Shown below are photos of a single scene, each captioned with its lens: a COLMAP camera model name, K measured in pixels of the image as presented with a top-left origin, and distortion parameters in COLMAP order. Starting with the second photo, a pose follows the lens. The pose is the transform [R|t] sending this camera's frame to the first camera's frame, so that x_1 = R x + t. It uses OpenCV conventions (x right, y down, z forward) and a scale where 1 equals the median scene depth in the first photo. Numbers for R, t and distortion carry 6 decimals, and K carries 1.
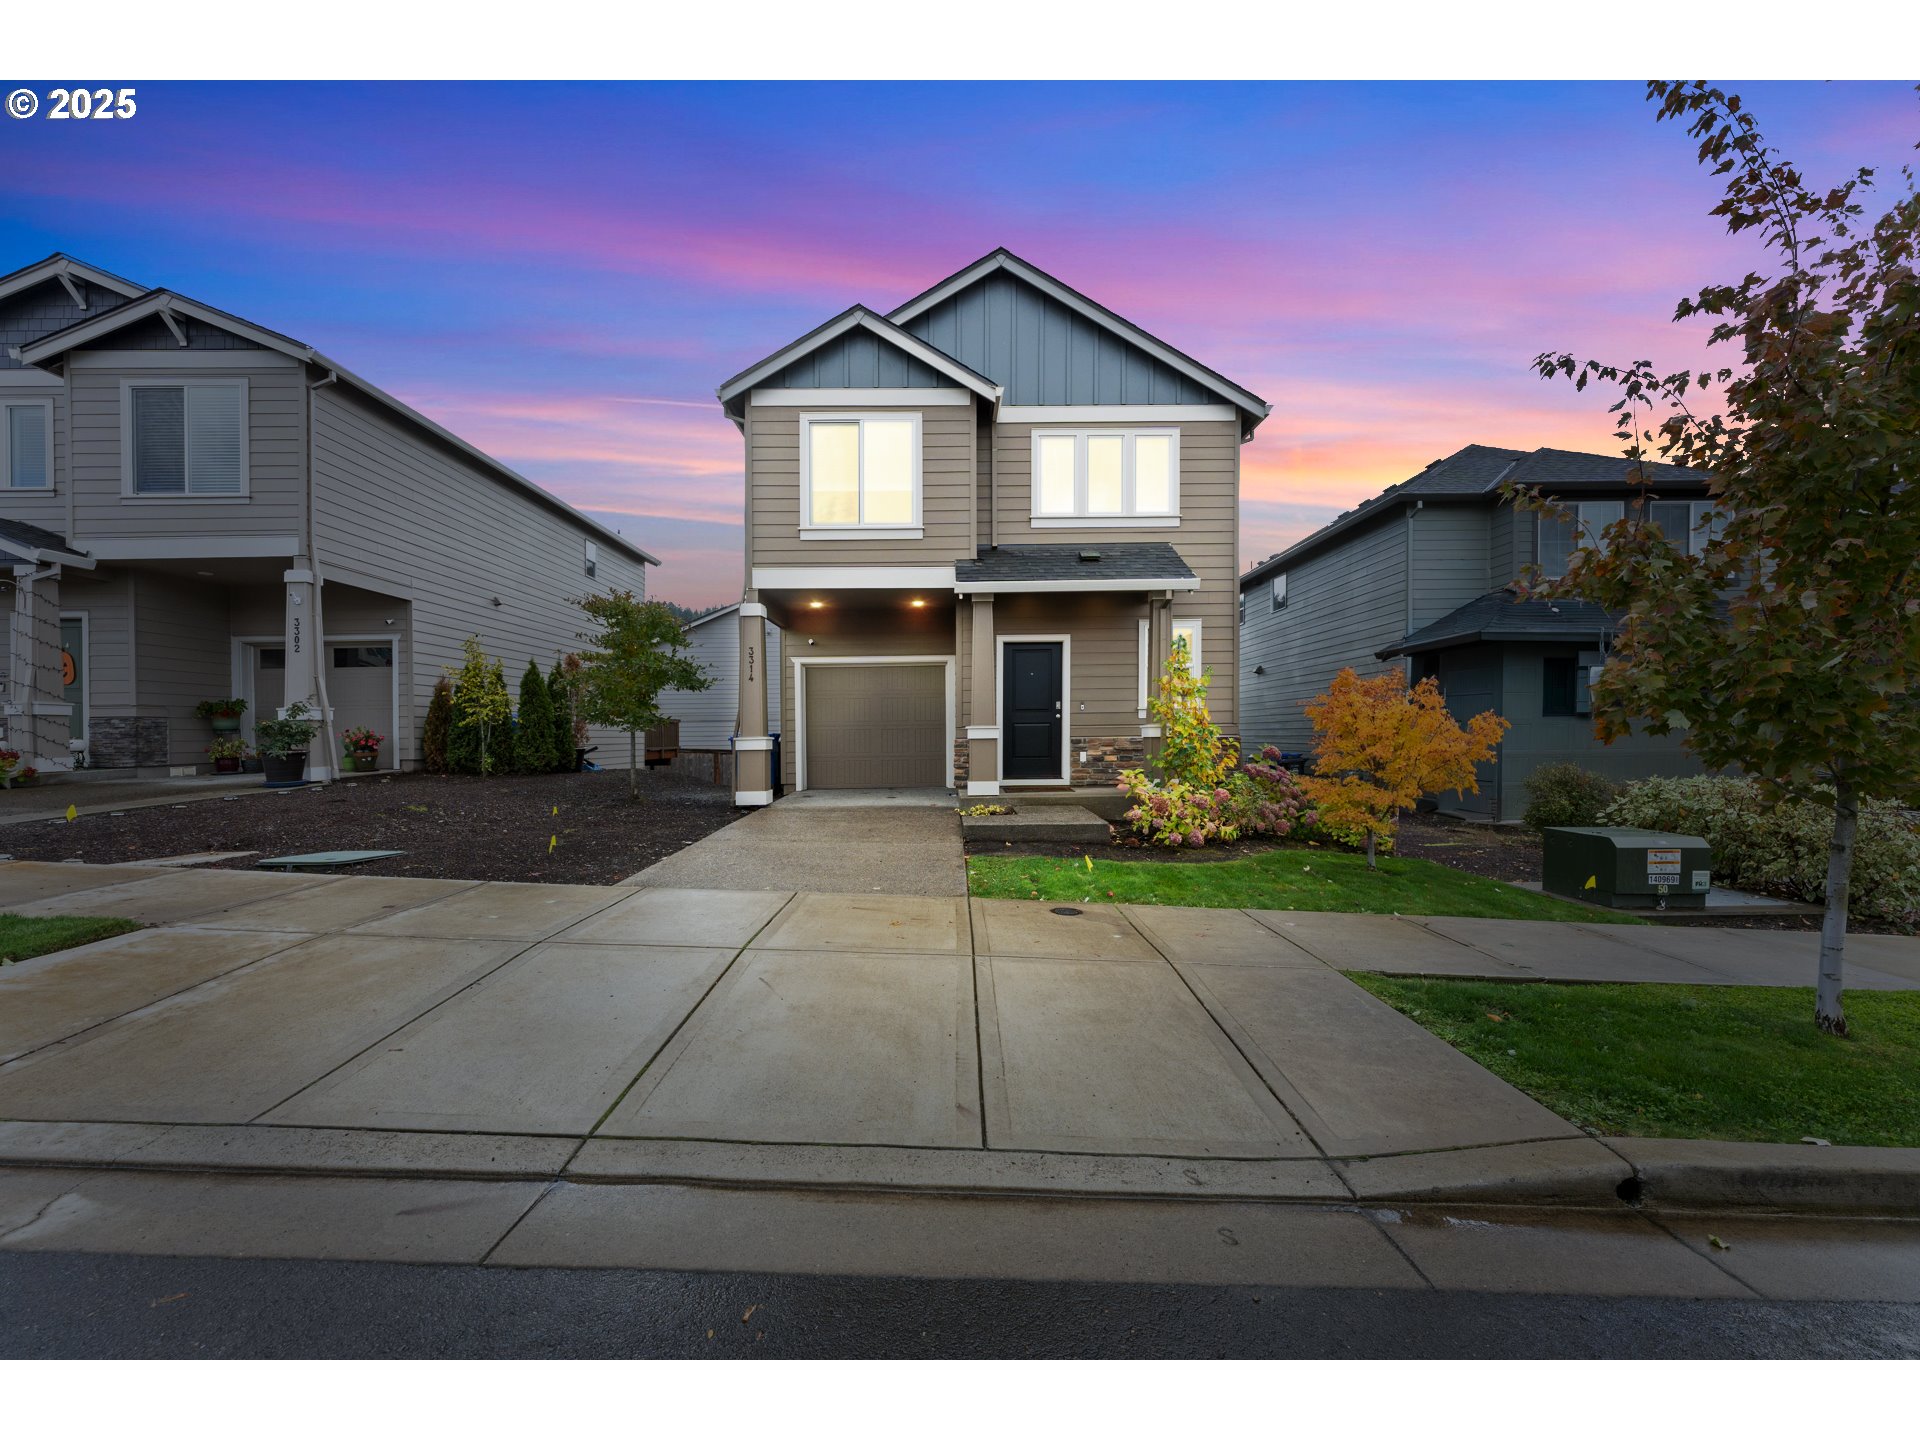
lens RADIAL K [[778.4, 0, 960.2], [0, 778.4, 710.7], [0, 0, 1]] dist [0.000571, 0.000140]
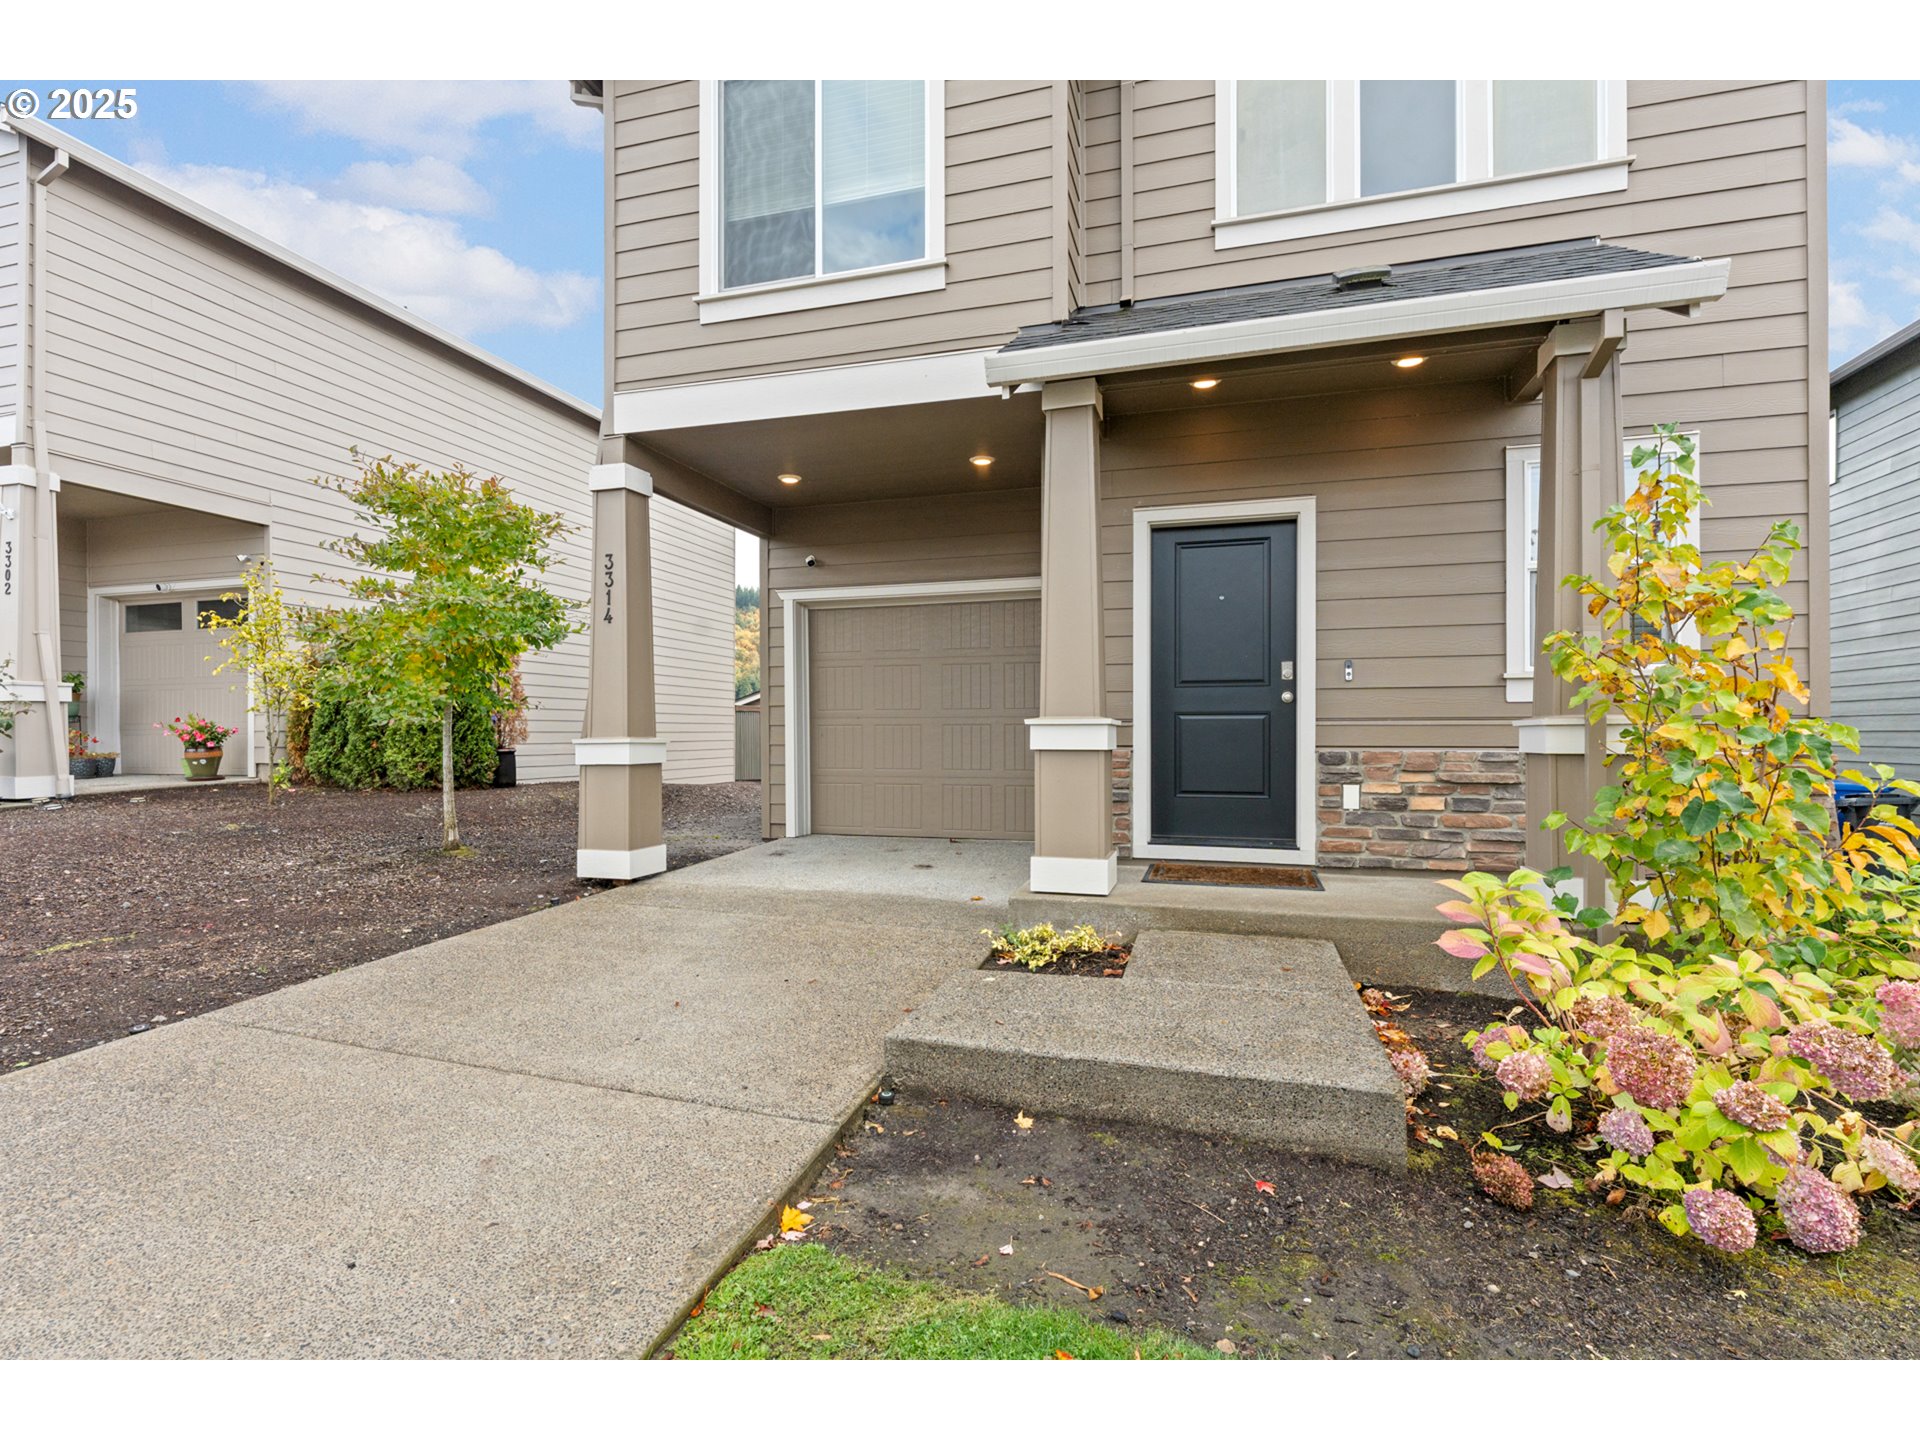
lens RADIAL K [[913.9, 0, 955.8], [0, 913.9, 691.0], [0, 0, 1]] dist [0.000195, -0.000001]
pose [[0.954902, -0.001847, -0.296915, 0.106206], [-0.001680, 0.999931, -0.011624, 0.010451], [0.296916, 0.011599, 0.954833, 0.502406]]
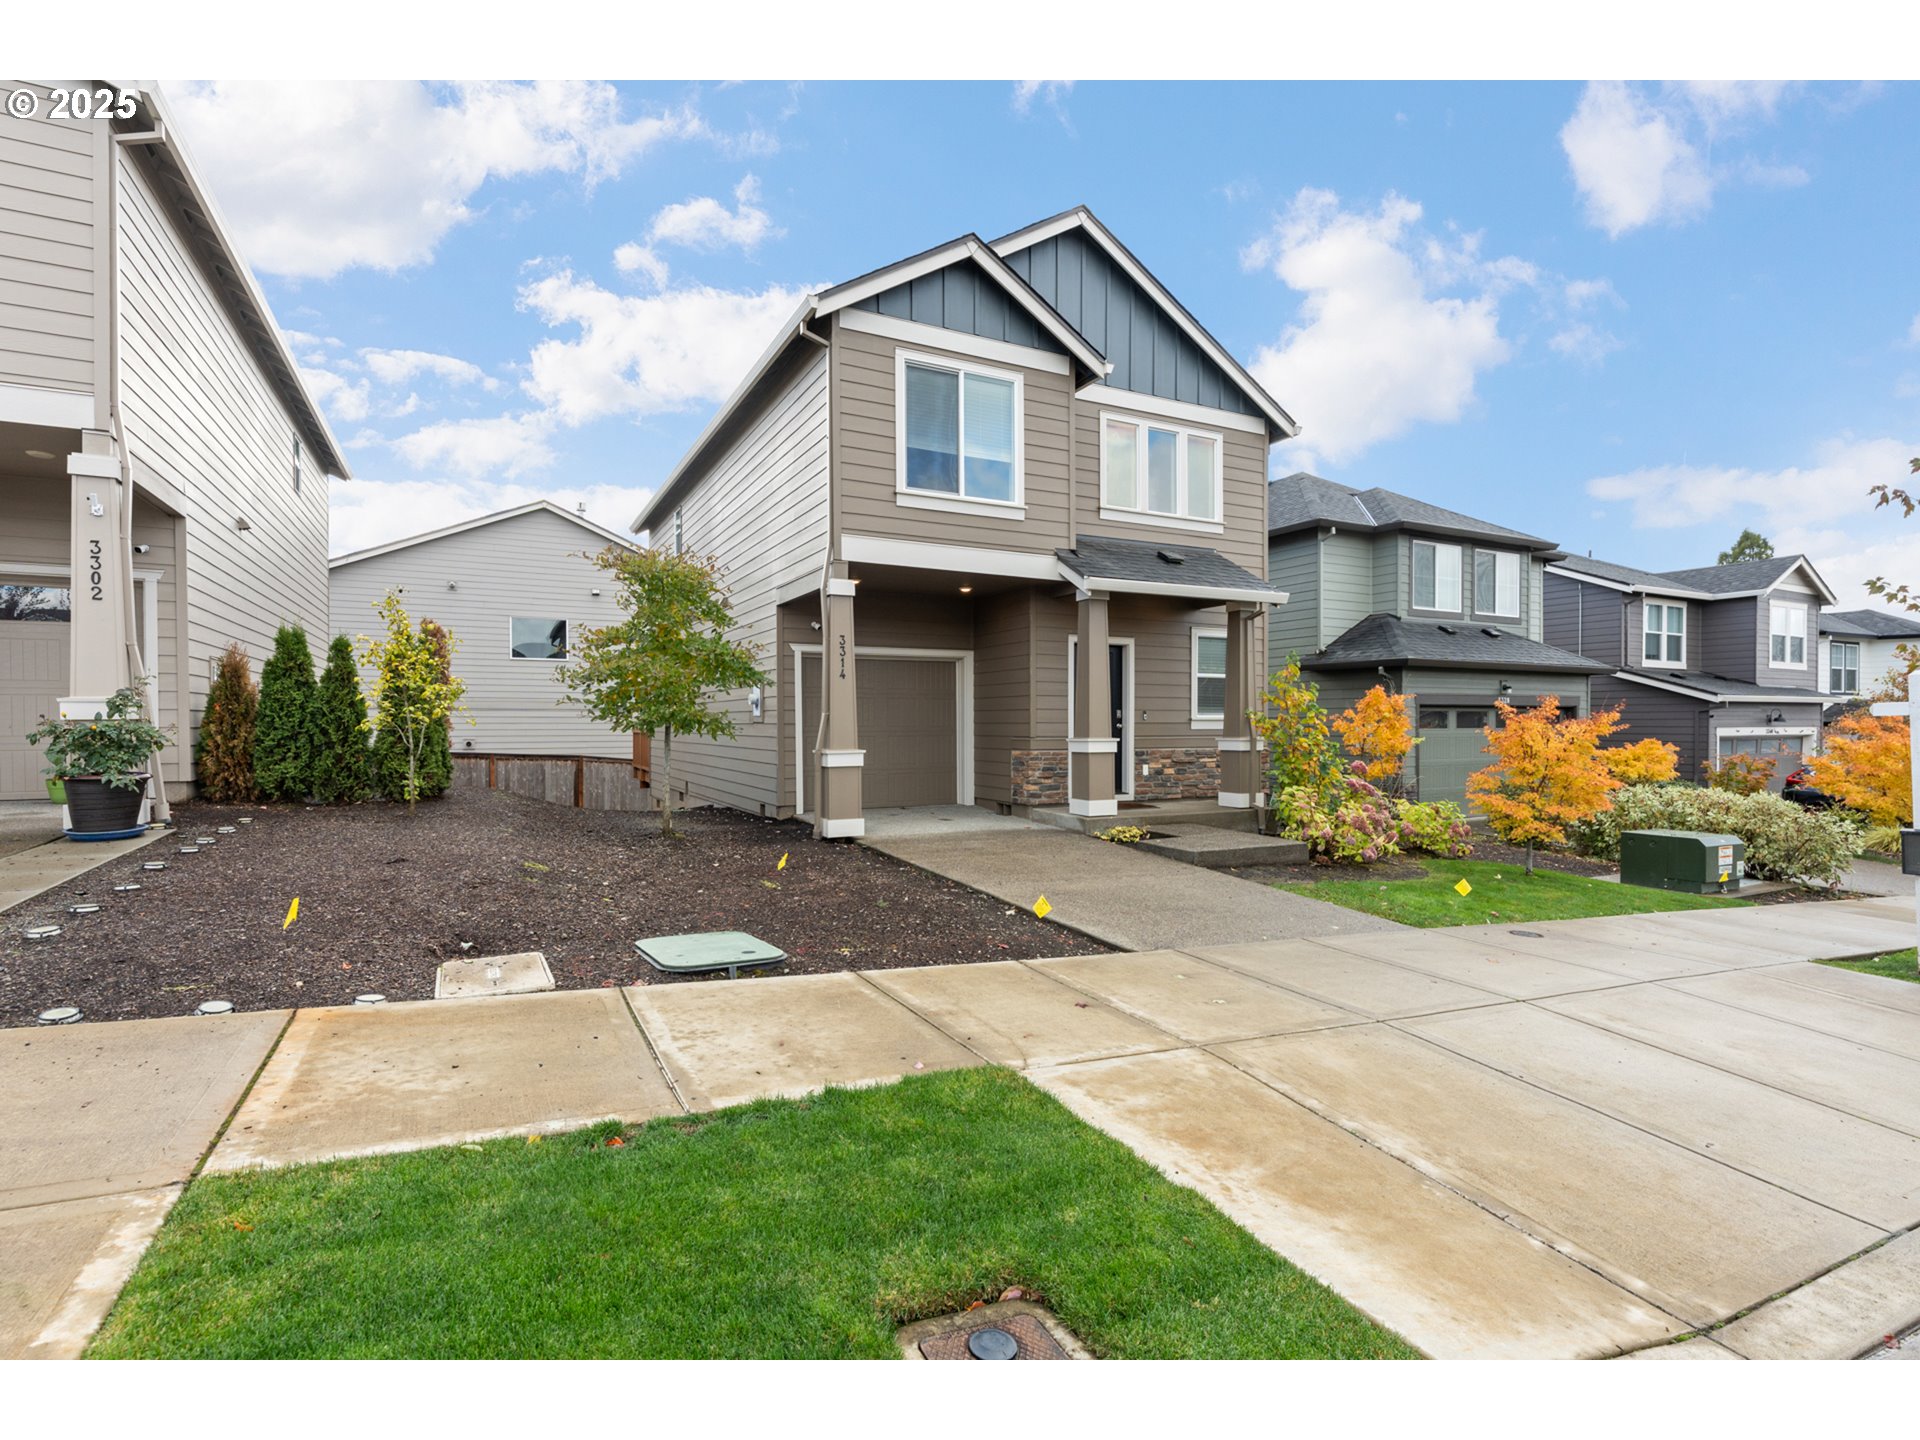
lens RADIAL K [[913.9, 0, 955.8], [0, 913.9, 691.0], [0, 0, 1]] dist [0.000195, -0.000001]
pose [[0.898118, 0.029542, 0.438761, -0.543197], [-0.026234, 0.999563, -0.013602, -0.015008], [-0.438971, 0.000705, 0.898501, 0.117458]]
